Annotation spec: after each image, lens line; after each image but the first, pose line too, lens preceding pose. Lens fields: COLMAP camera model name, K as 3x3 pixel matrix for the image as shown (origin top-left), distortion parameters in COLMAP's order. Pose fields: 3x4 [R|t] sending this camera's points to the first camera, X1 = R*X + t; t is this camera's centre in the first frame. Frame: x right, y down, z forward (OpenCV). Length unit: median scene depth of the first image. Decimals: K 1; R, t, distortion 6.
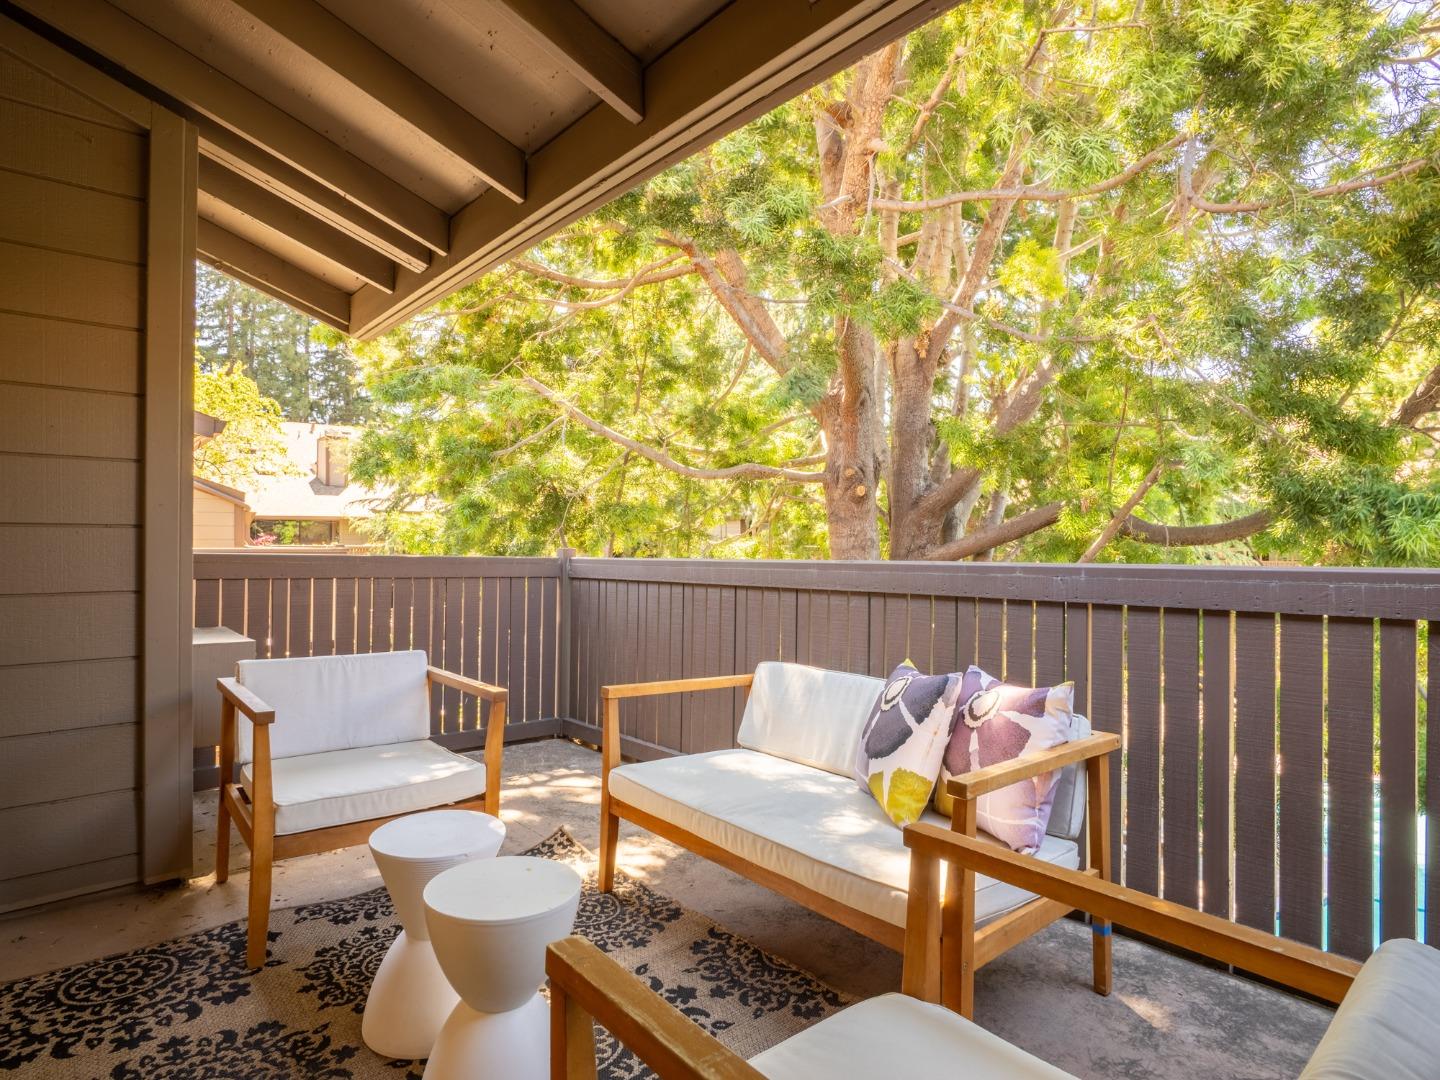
lens RADIAL K [[775.2, 0, 720.0], [0, 775.2, 540.0], [0, 0, 1]] dist [-0.001659, -0.000167]
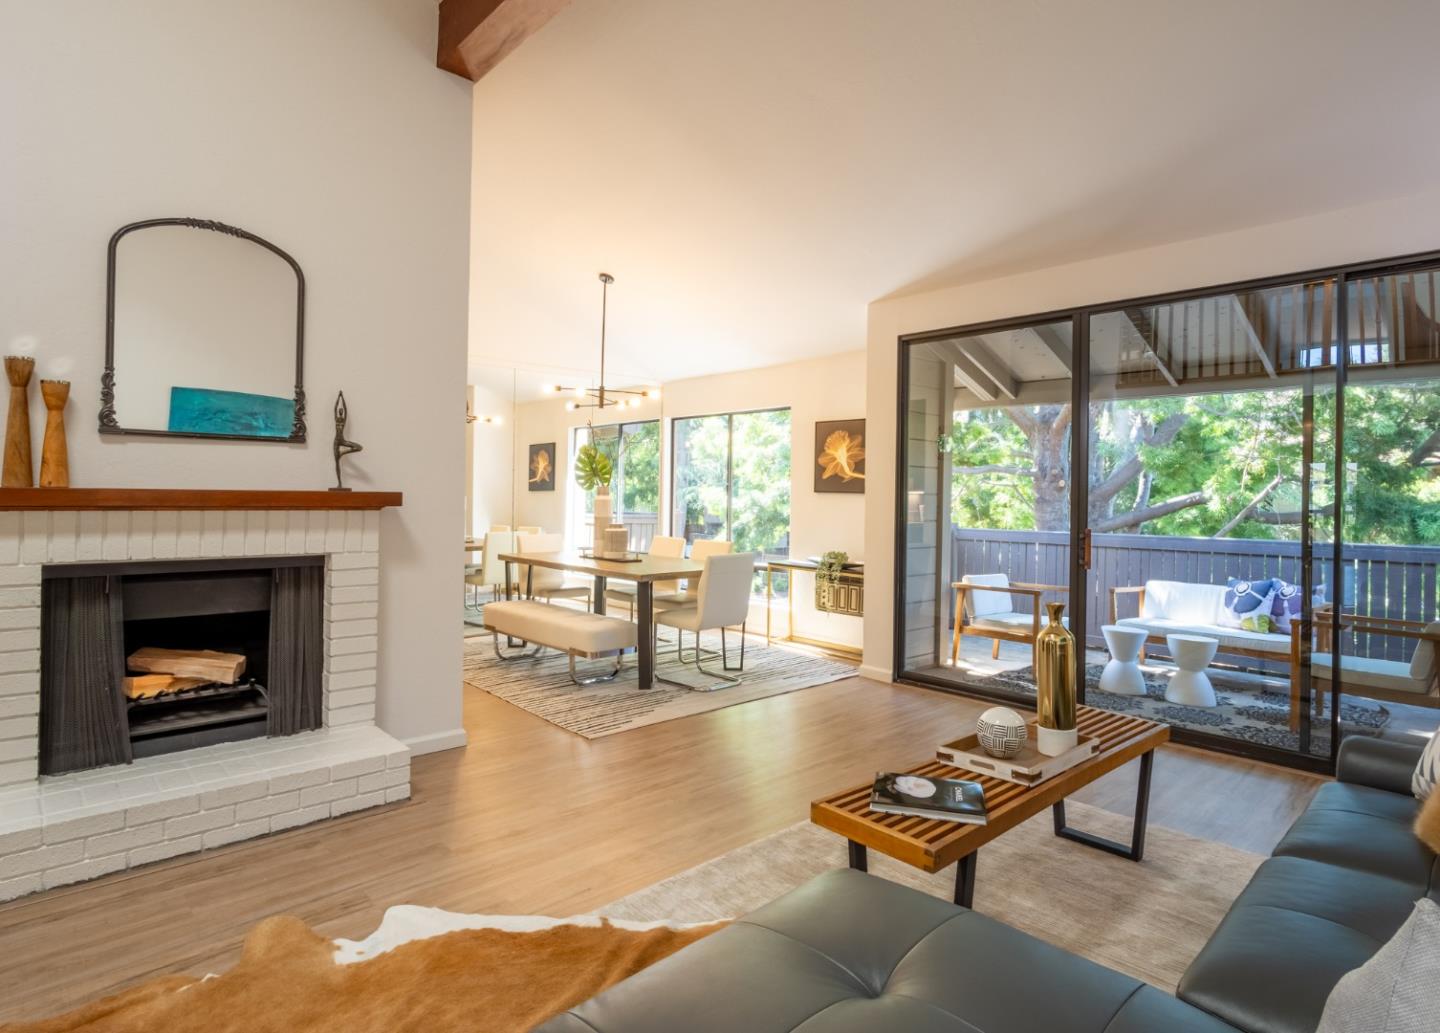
lens RADIAL K [[781.2, 0, 720.0], [0, 781.2, 516.5], [0, 0, 1]] dist [0.001433, 0.000228]
pose [[0.999249, 0.012459, 0.036677, -1.310064], [-0.013658, 0.999375, 0.032614, -0.091736], [-0.036248, -0.033090, 0.998795, -1.267206]]
